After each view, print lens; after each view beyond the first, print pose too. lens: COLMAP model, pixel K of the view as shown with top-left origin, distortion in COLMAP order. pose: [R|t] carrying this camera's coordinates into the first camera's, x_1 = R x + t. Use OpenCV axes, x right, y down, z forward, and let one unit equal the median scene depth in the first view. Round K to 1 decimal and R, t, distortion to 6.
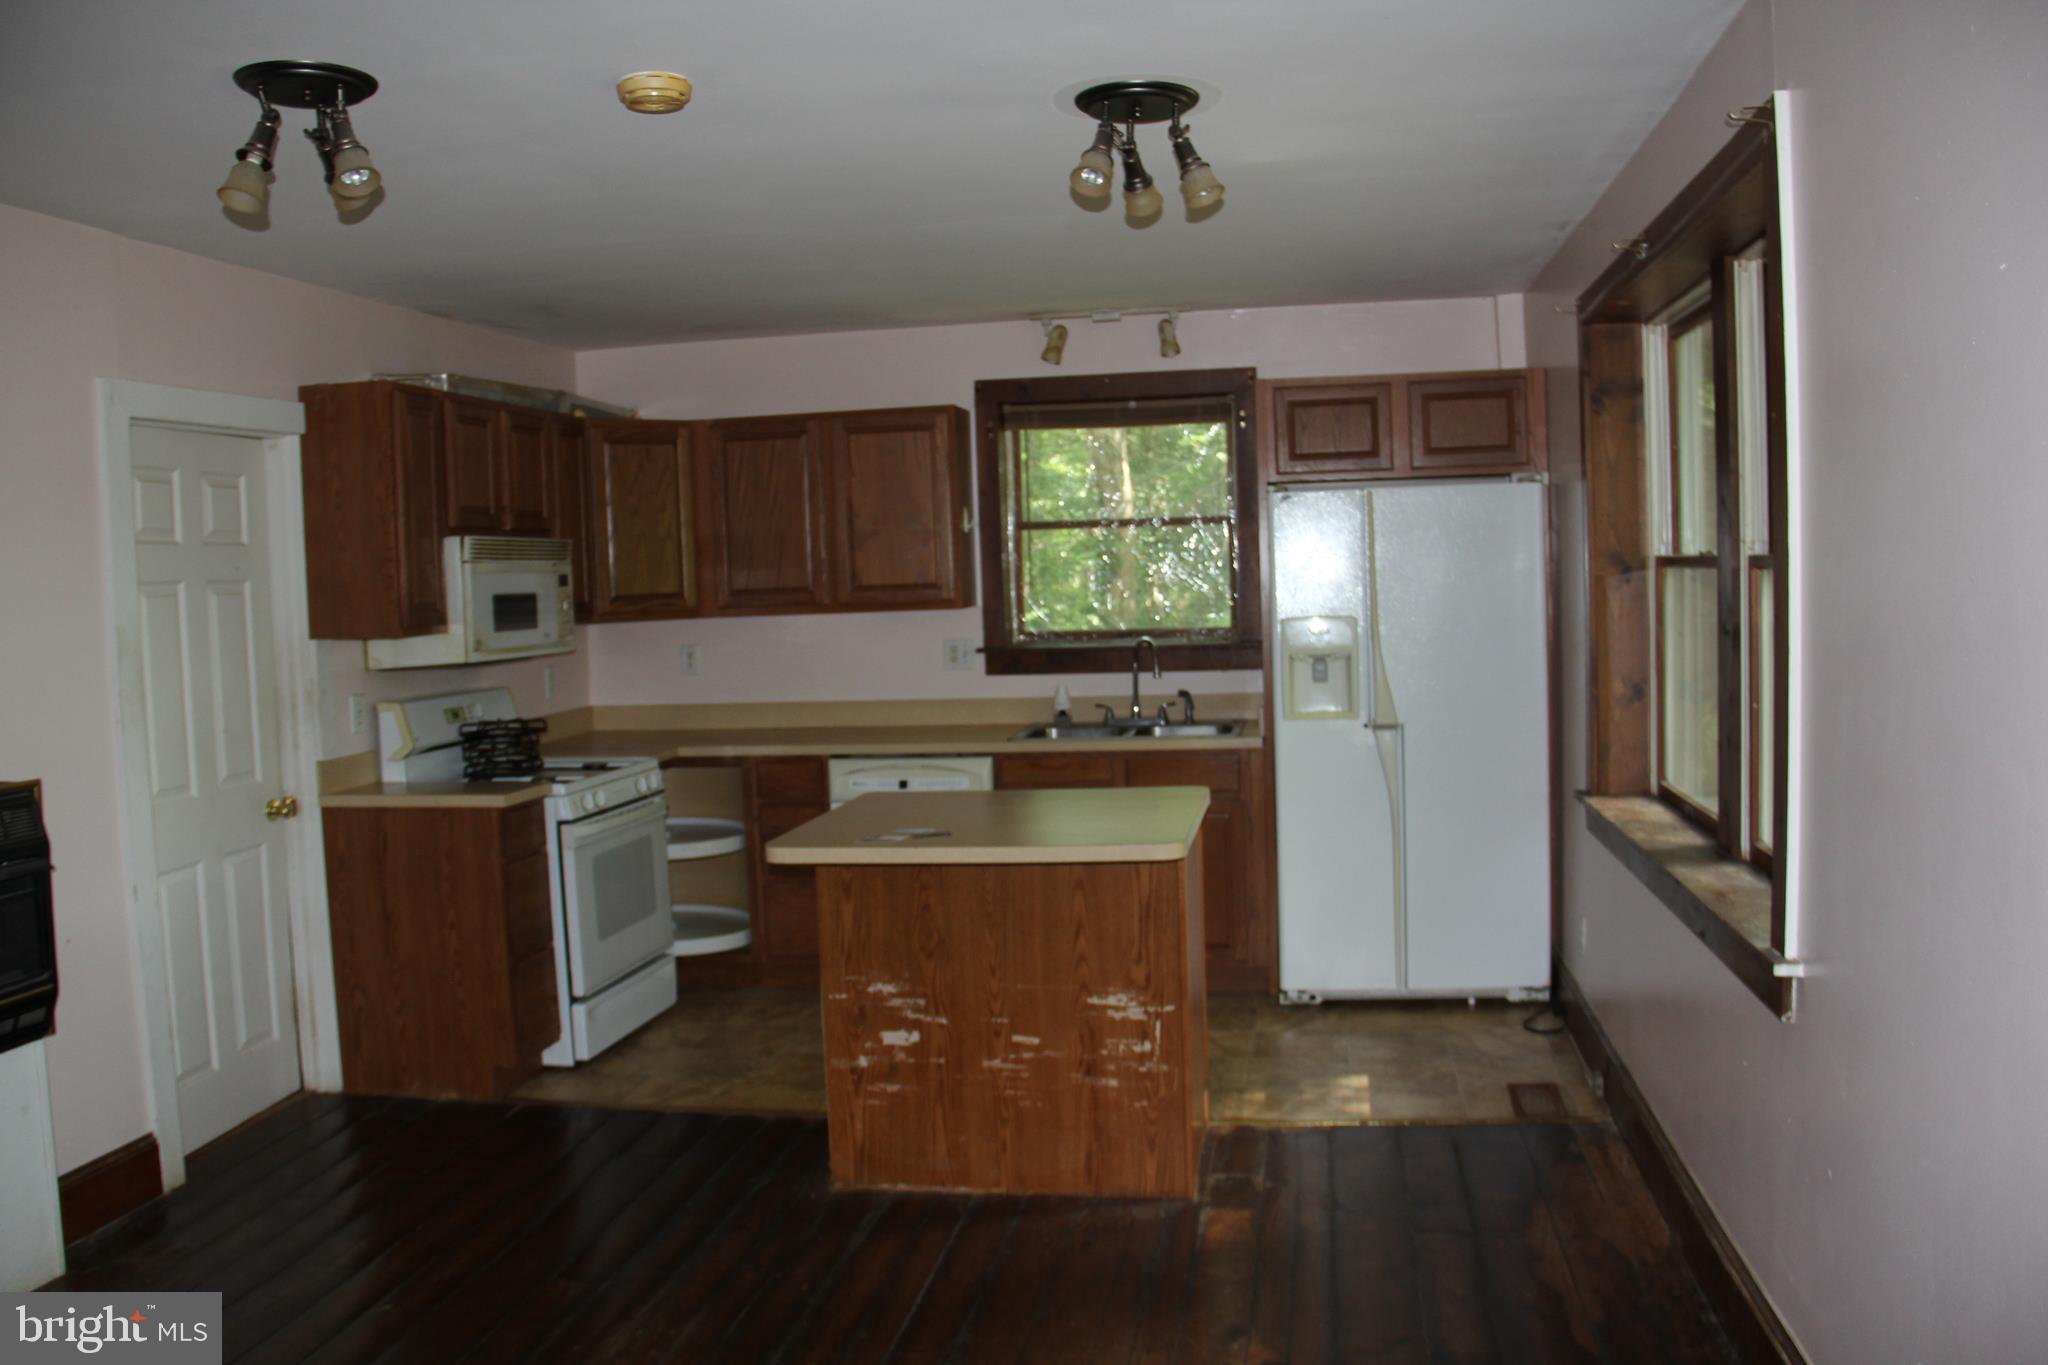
lens RADIAL K [[1657.3, 0, 1028.2], [0, 1657.3, 676.3], [0, 0, 1]] dist [-0.121304, 0.001736]
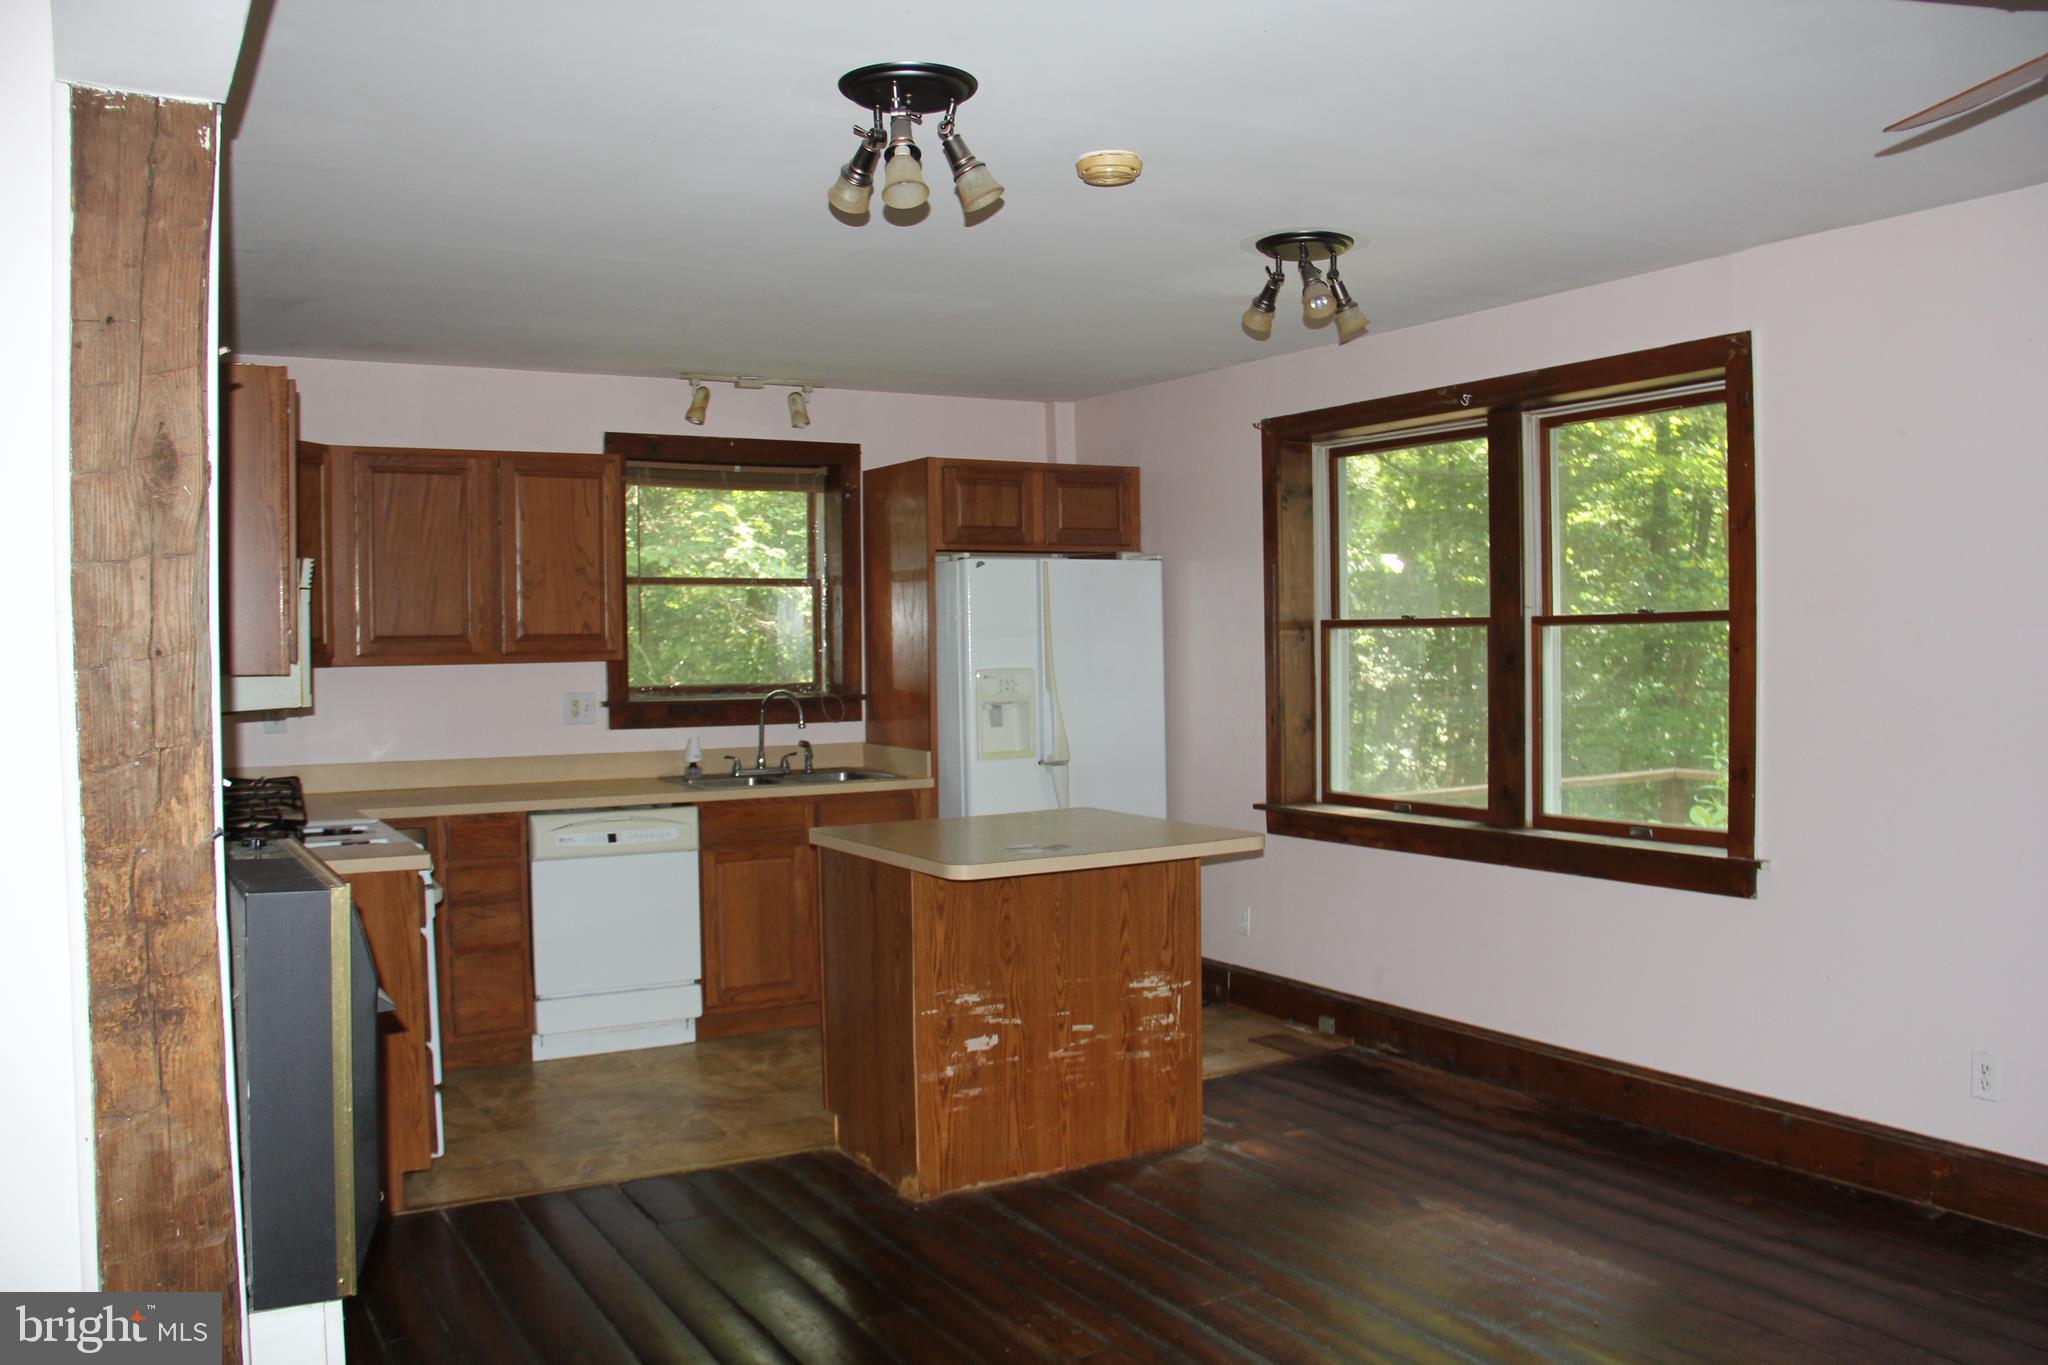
lens RADIAL K [[1657.3, 0, 1033.9], [0, 1657.3, 673.4], [0, 0, 1]] dist [-0.121304, 0.001736]
pose [[0.764953, 0.010263, 0.644004, -0.748244], [0.025683, 0.998592, -0.046420, 0.028868], [-0.643574, 0.052049, 0.763612, 0.143193]]
